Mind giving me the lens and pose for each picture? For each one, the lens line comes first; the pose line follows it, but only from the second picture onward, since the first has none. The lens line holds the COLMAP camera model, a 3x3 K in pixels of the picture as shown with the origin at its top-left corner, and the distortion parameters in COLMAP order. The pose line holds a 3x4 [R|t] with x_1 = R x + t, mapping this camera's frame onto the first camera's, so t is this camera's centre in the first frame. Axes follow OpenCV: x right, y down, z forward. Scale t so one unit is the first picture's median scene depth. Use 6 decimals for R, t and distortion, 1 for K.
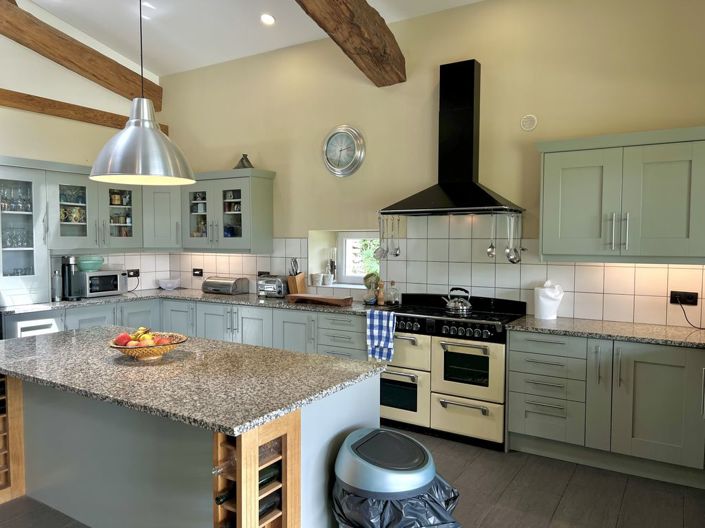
lens RADIAL K [[516.4, 0, 352.5], [0, 516.4, 264.0], [0, 0, 1]] dist [0.070591, -0.107537]
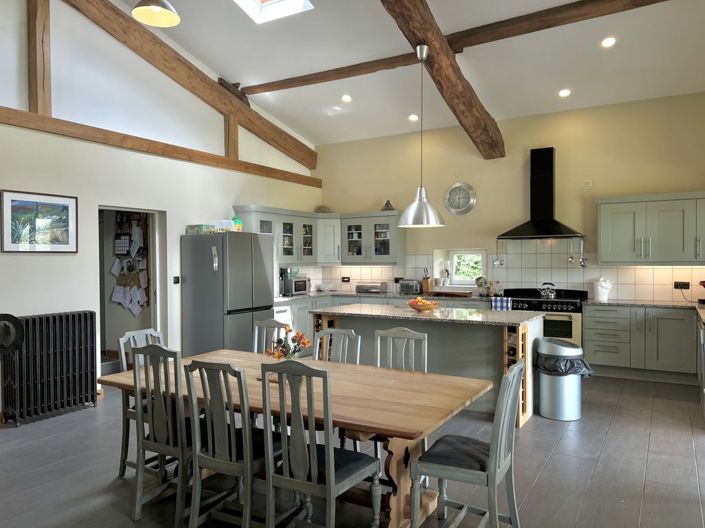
lens RADIAL K [[516.4, 0, 352.5], [0, 516.4, 264.0], [0, 0, 1]] dist [0.070591, -0.107537]
pose [[0.999849, -0.010406, 0.013919, -0.433725], [0.010937, 0.999195, -0.038607, 0.041651], [-0.013506, 0.038753, 0.999158, -0.648790]]
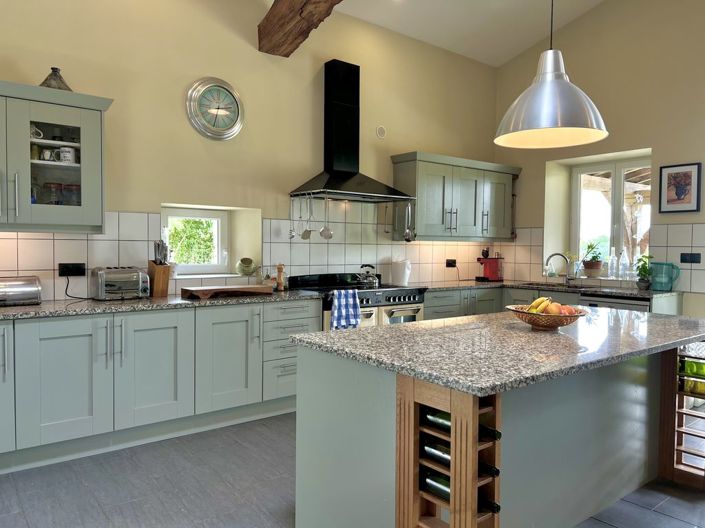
lens RADIAL K [[520.5, 0, 342.7], [0, 520.5, 263.5], [0, 0, 1]] dist [0.077338, -0.100462]
pose [[0.353861, -0.030518, 0.934800, -0.863019], [0.036188, 0.999166, 0.018921, 0.019217], [-0.934598, 0.027134, 0.354670, 0.623367]]
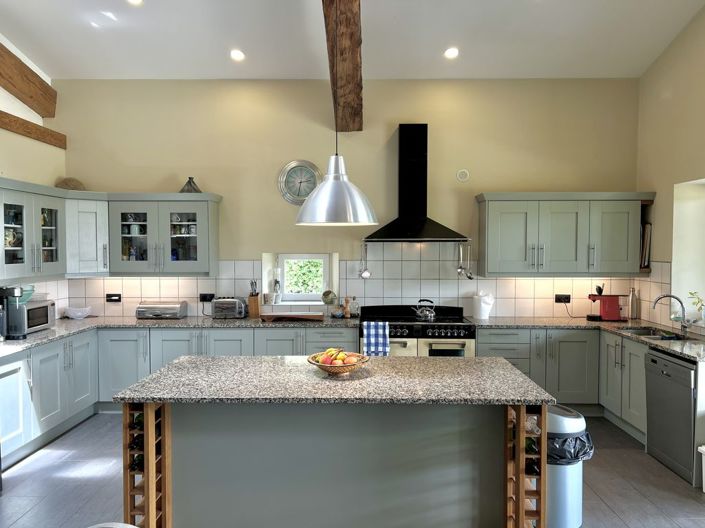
lens RADIAL K [[520.5, 0, 342.7], [0, 520.5, 263.5], [0, 0, 1]] dist [0.077338, -0.100462]
pose [[0.862710, -0.019837, 0.505310, -0.606785], [0.028160, 0.999564, -0.008838, -0.036688], [-0.504915, 0.021854, 0.862893, -0.017260]]
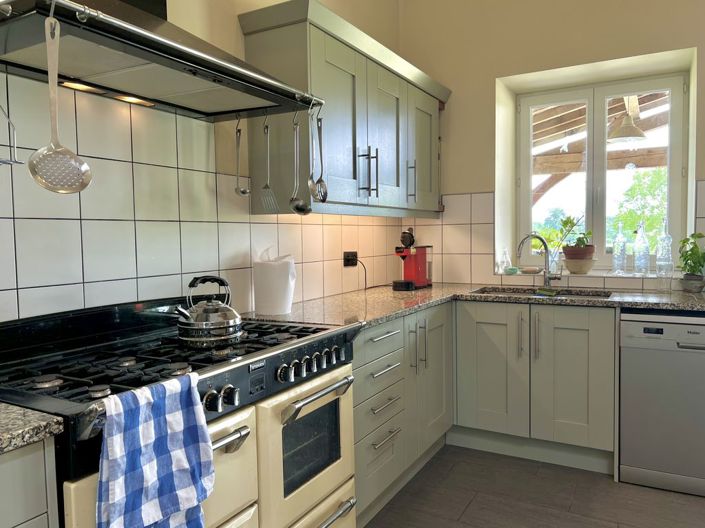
lens RADIAL K [[531.1, 0, 352.5], [0, 531.1, 264.0], [0, 0, 1]] dist [0.079515, -0.115142]
pose [[-0.046839, -0.055599, 0.997354, -0.214342], [0.063978, 0.996233, 0.058541, 0.018799], [-0.996851, 0.066551, -0.043106, 0.876246]]
